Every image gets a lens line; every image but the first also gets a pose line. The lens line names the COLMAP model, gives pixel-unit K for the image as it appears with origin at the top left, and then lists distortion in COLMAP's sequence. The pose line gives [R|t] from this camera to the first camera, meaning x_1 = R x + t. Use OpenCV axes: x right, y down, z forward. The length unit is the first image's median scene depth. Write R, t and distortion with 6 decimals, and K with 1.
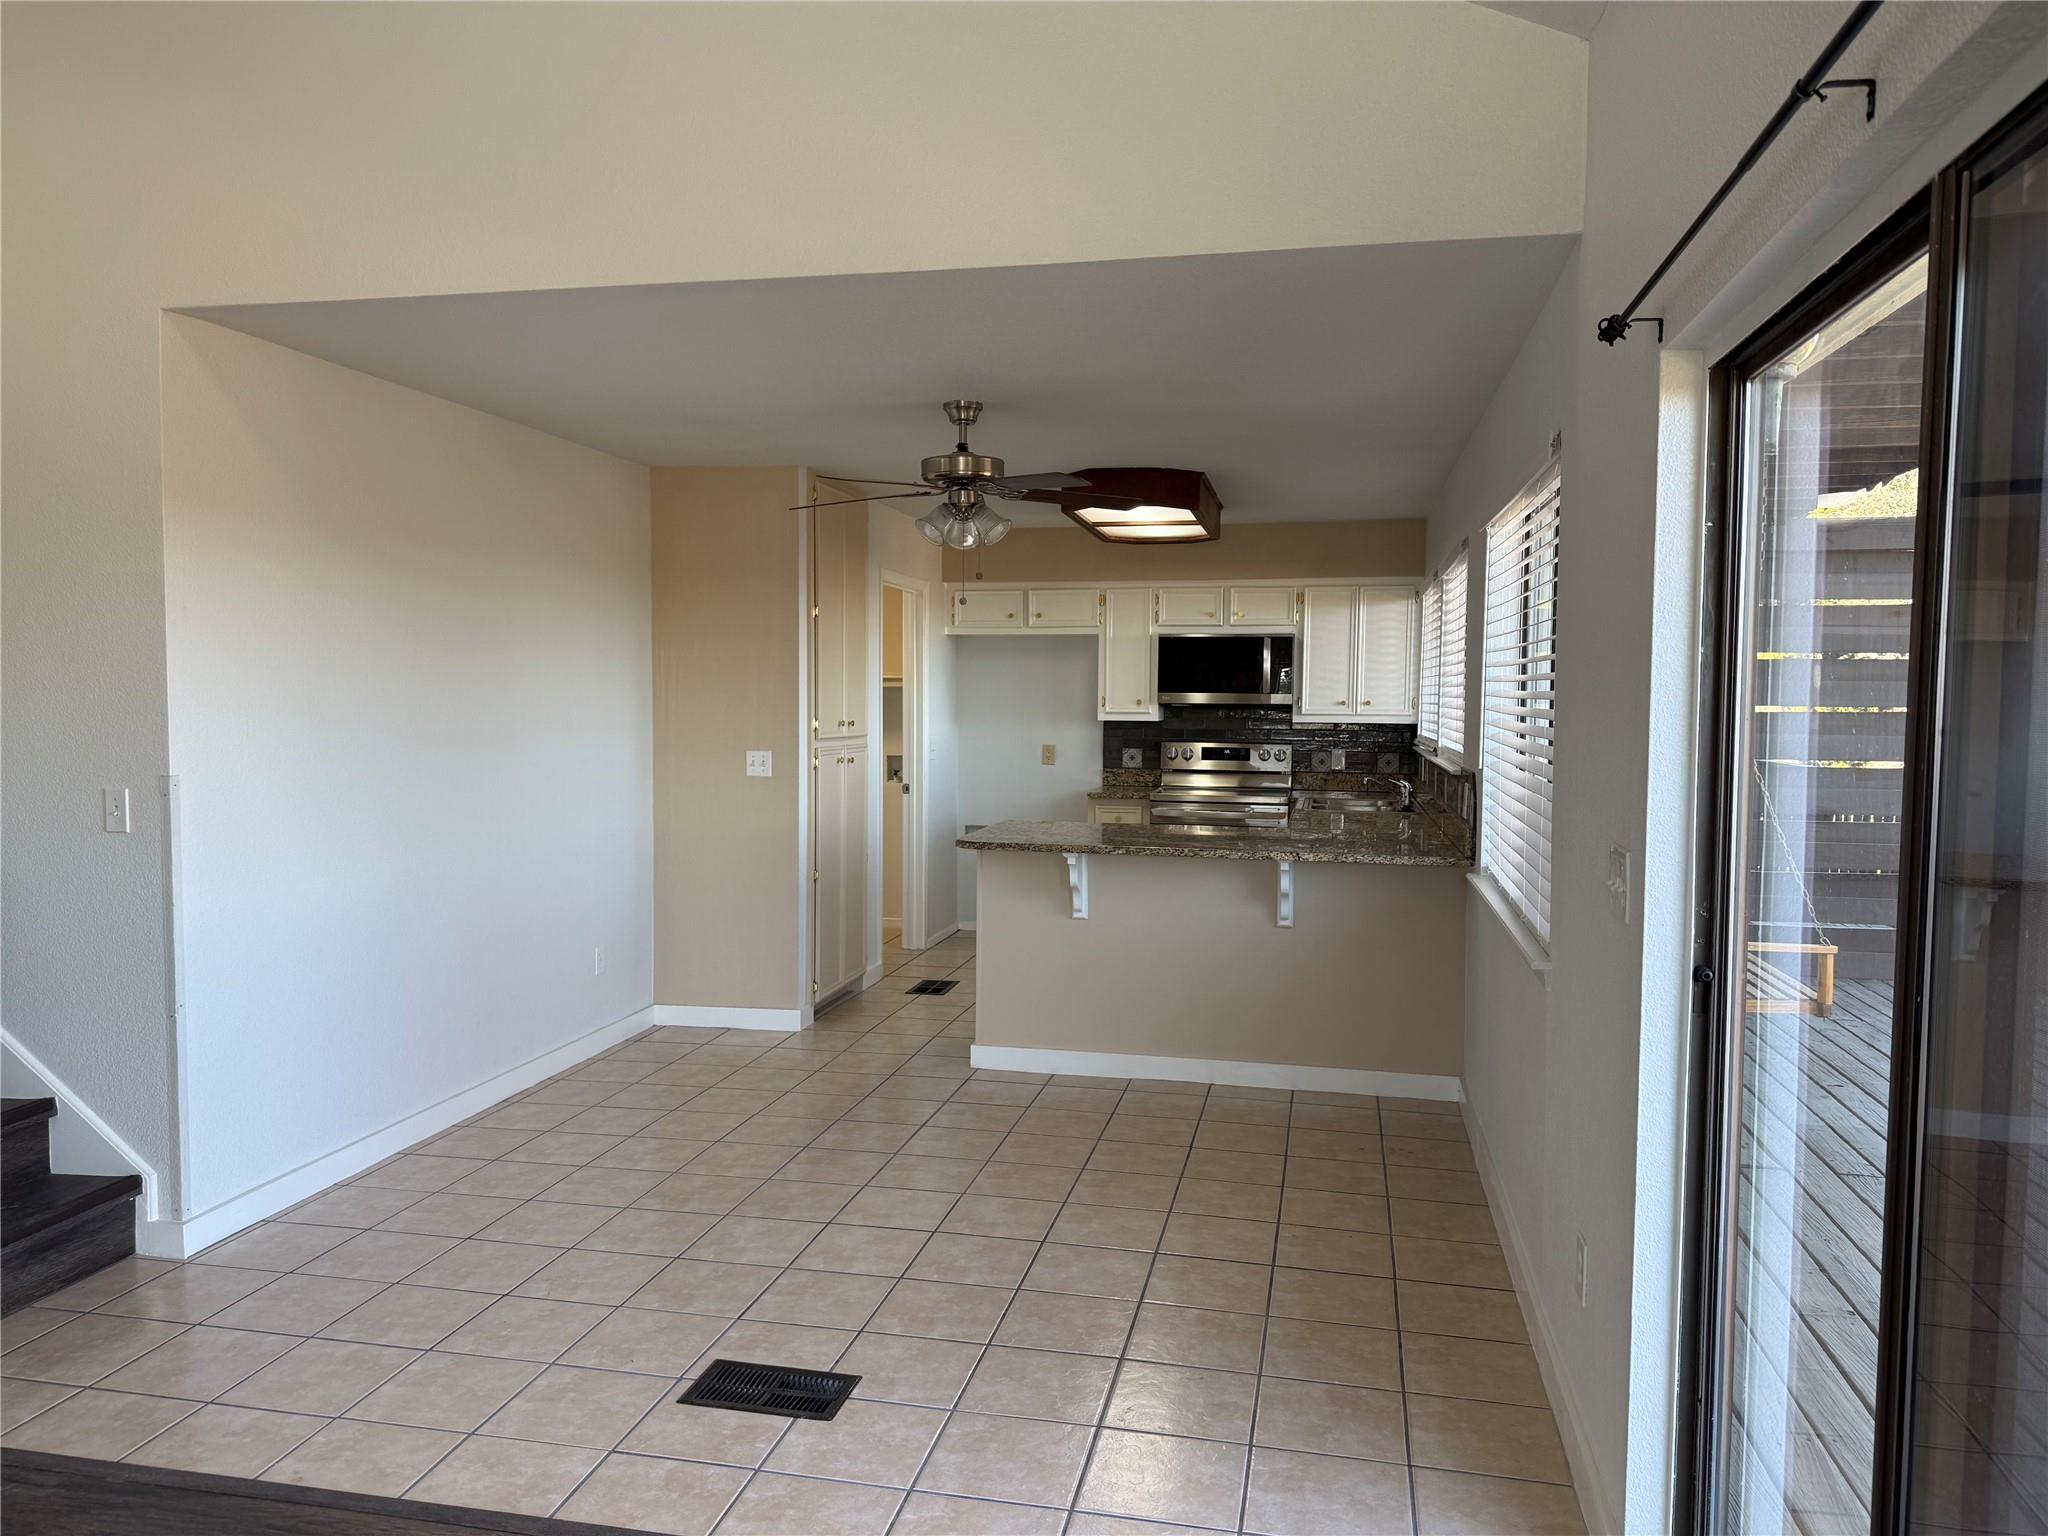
lens RADIAL K [[1439.4, 0, 1024.0], [0, 1439.4, 768.0], [0, 0, 1]] dist [0.168712, -0.282065]
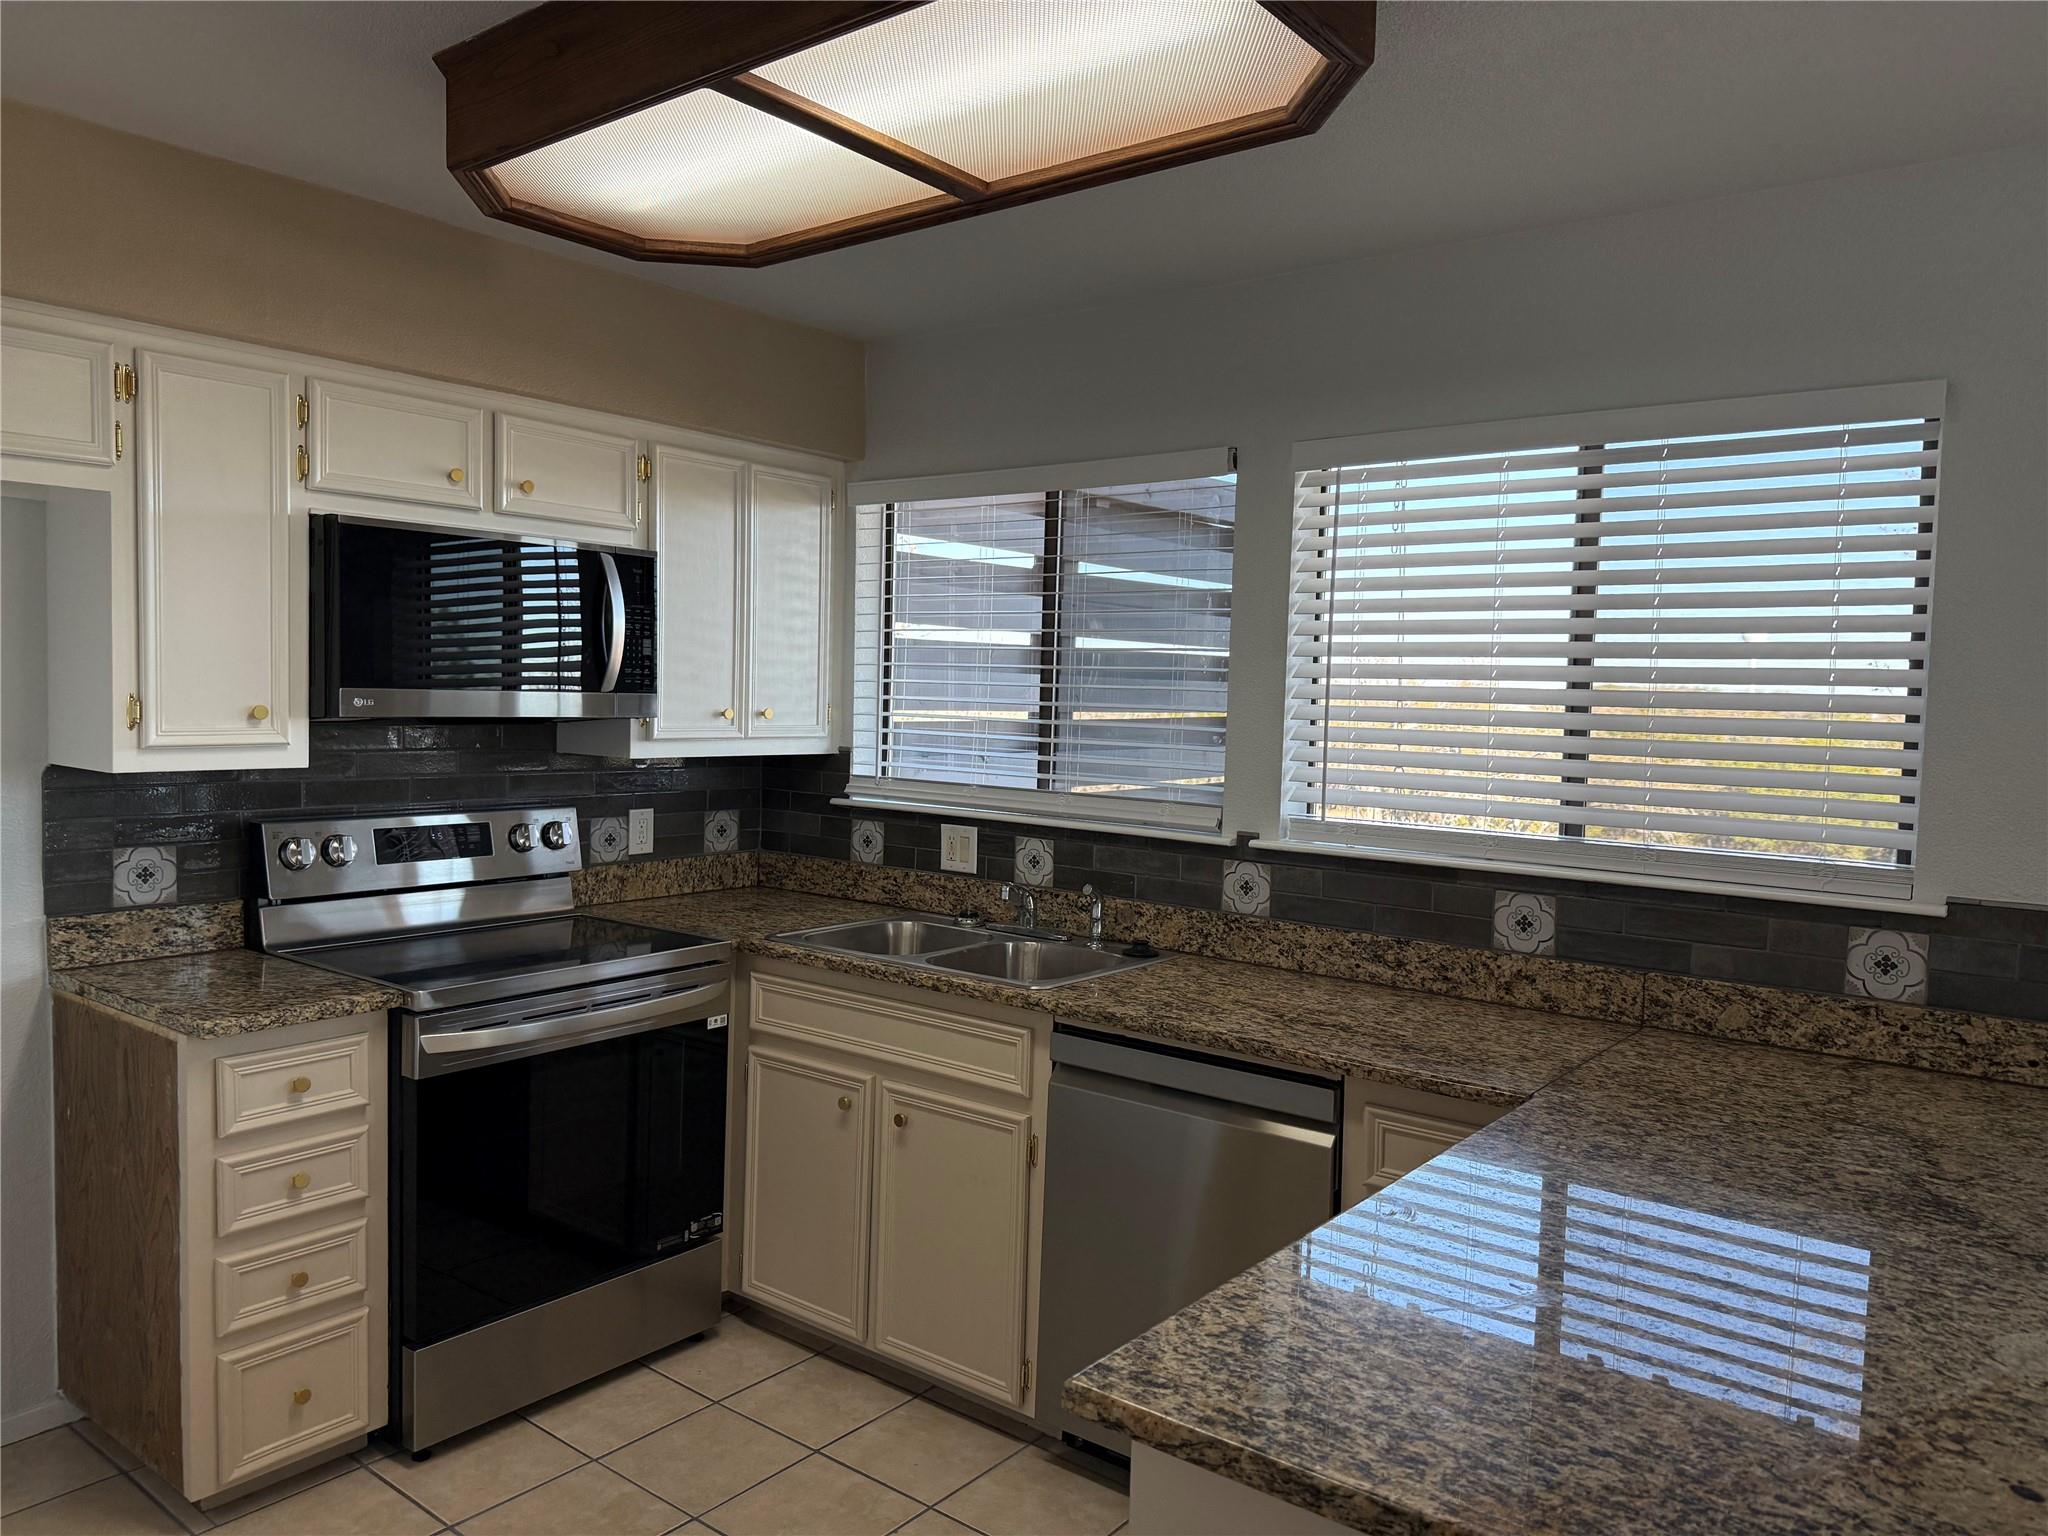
lens RADIAL K [[1439.4, 0, 1024.0], [0, 1439.4, 768.0], [0, 0, 1]] dist [0.168712, -0.282065]
pose [[0.439048, -0.048143, 0.897173, -0.147776], [0.024056, 0.998835, 0.041827, -0.043251], [-0.898141, 0.003218, 0.439695, 0.692538]]
